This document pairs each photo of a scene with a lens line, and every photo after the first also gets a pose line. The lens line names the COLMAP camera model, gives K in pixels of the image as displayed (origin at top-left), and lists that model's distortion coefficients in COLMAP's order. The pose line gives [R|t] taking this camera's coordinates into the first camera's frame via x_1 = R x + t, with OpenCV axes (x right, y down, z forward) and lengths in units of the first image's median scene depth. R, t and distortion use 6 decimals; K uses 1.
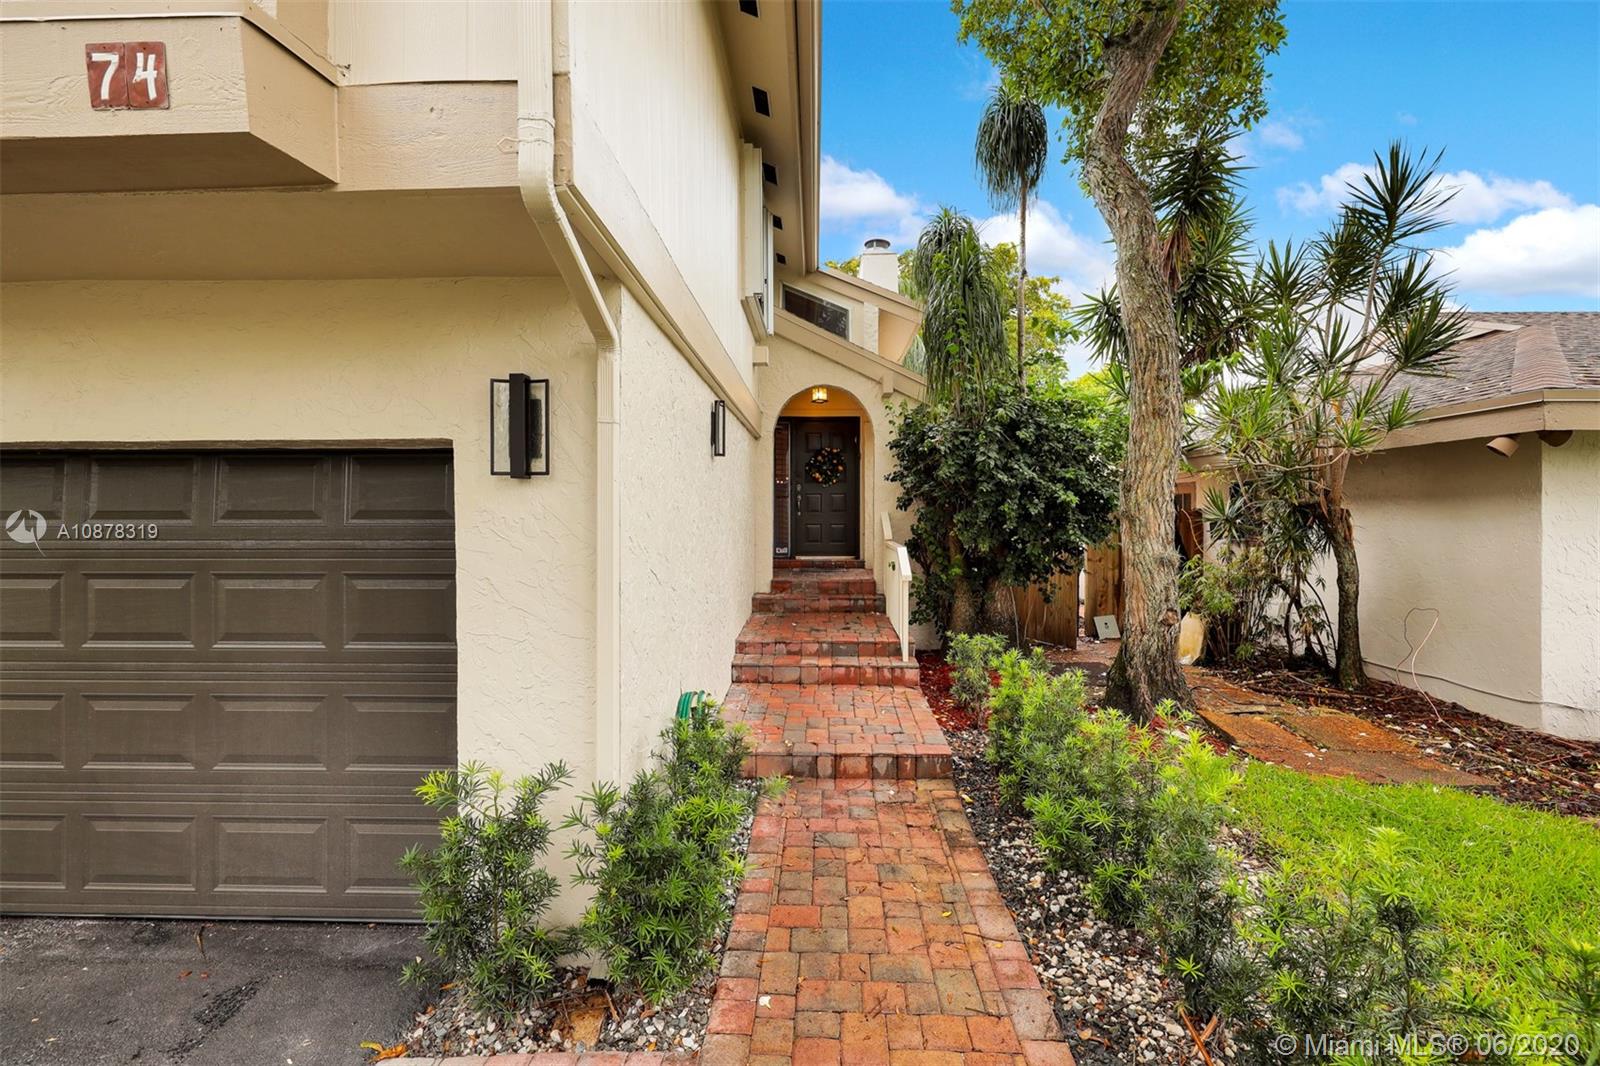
lens RADIAL K [[676.3, 0, 800.8], [0, 676.3, 515.0], [0, 0, 1]] dist [-0.002509, -0.000072]
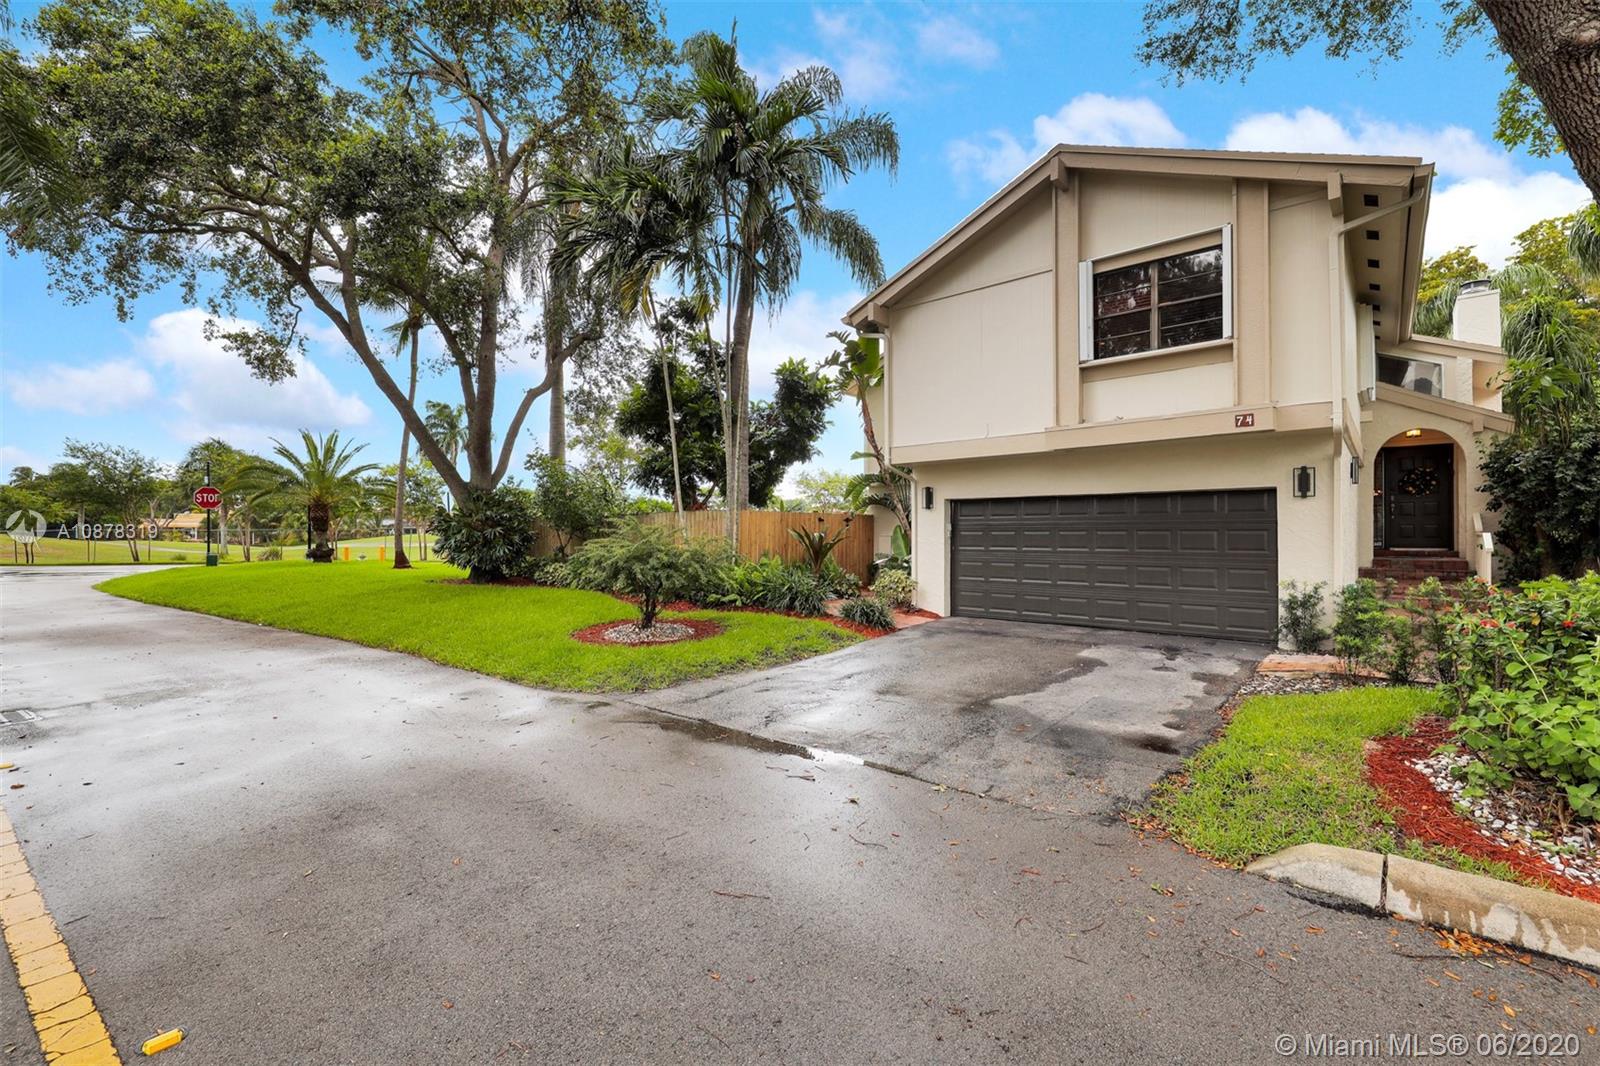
lens RADIAL K [[674.9, 0, 800.0], [0, 674.9, 526.1], [0, 0, 1]] dist [-0.002129, 0.000212]
pose [[0.769600, -0.003143, -0.638519, -0.079284], [-0.002871, 0.999961, -0.008383, 0.045840], [0.638520, 0.008285, 0.769561, -1.186290]]
